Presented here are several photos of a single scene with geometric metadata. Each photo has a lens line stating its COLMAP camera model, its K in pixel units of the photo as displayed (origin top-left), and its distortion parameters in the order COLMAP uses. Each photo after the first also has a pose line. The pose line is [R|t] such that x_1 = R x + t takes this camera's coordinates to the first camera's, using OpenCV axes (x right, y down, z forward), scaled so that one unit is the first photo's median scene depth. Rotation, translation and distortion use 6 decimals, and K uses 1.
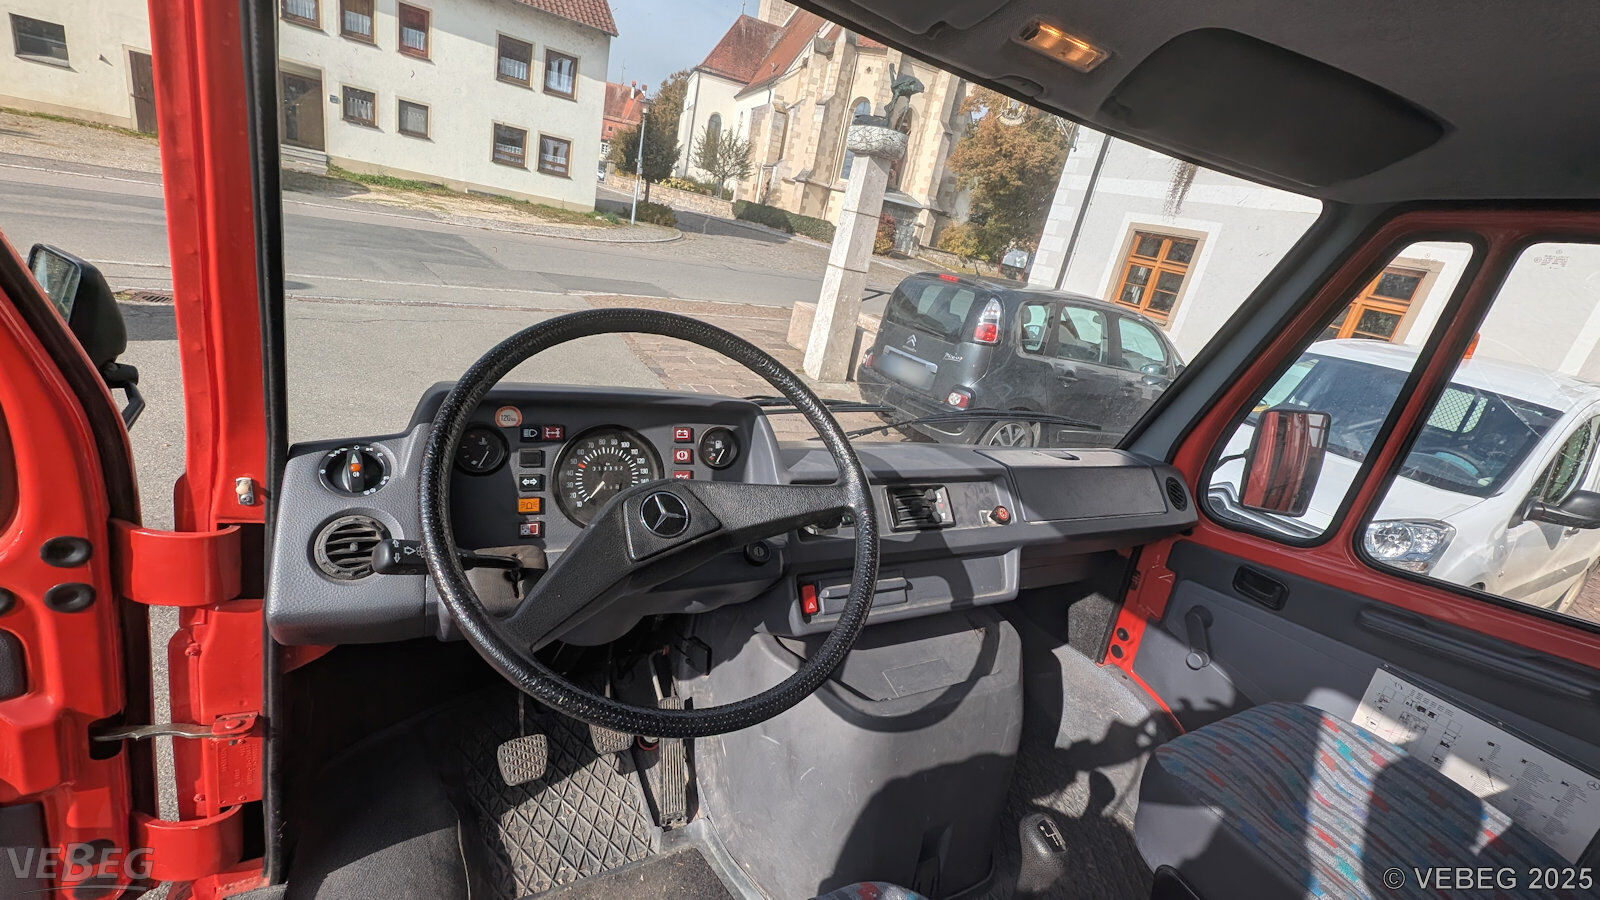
lens RADIAL K [[651.6, 0, 800.0], [0, 651.6, 450.0], [0, 0, 1]] dist [0.000145, -0.000694]
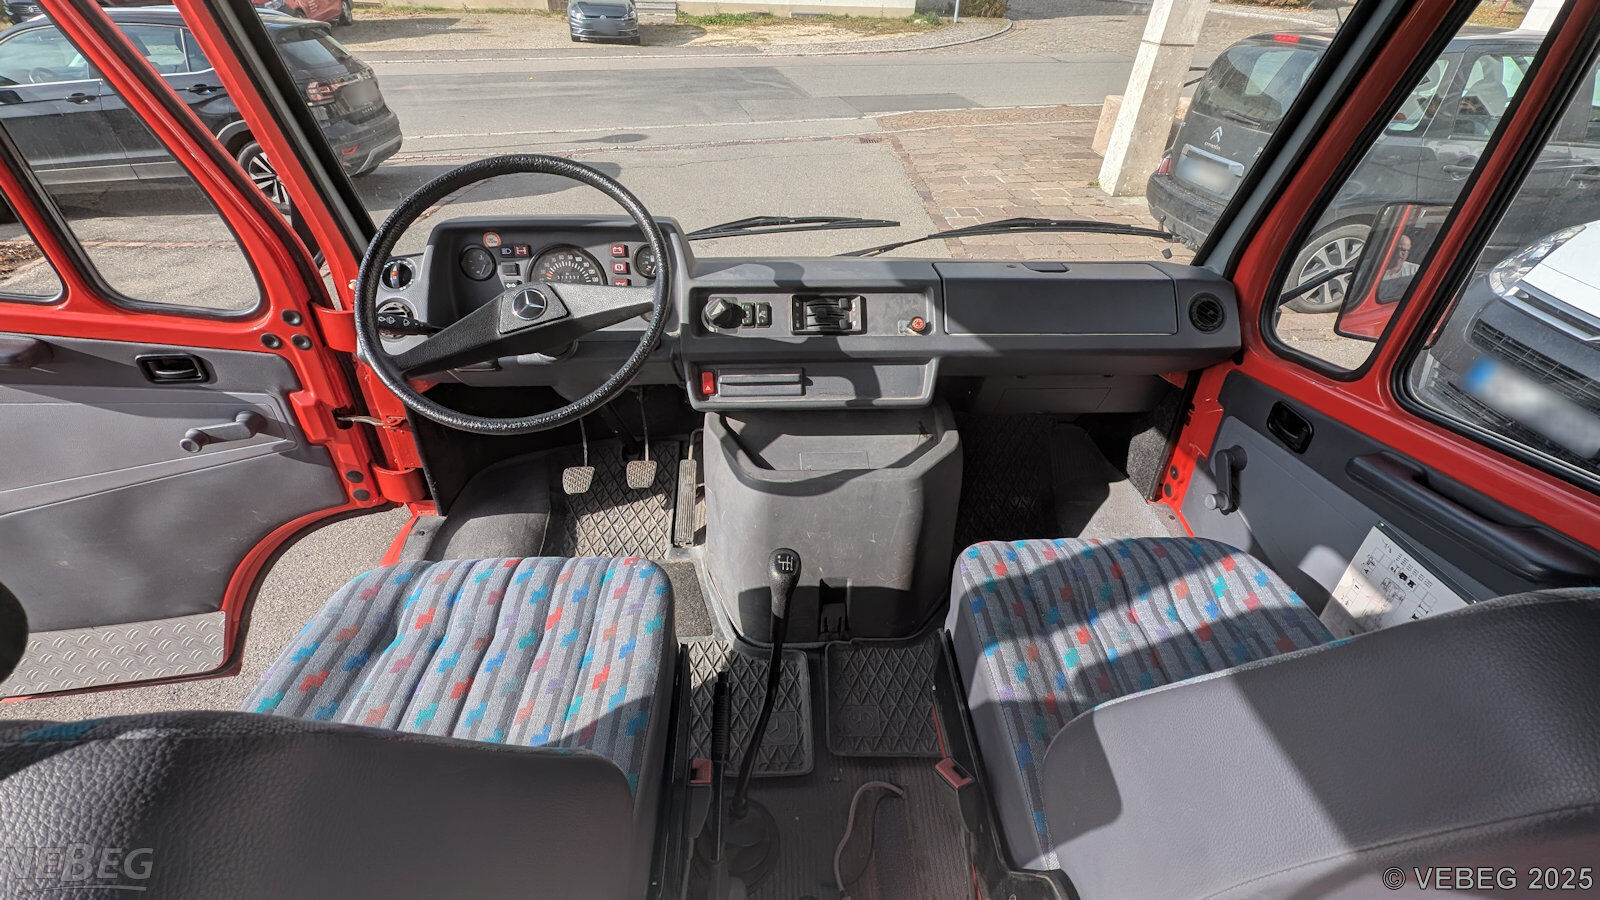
lens RADIAL K [[651.6, 0, 800.0], [0, 651.6, 450.0], [0, 0, 1]] dist [0.000145, -0.000694]
pose [[0.886006, 0.112304, -0.449868, 0.627780], [0.003438, 0.968608, 0.248571, 0.032353], [0.463661, -0.221782, 0.857806, -0.033354]]
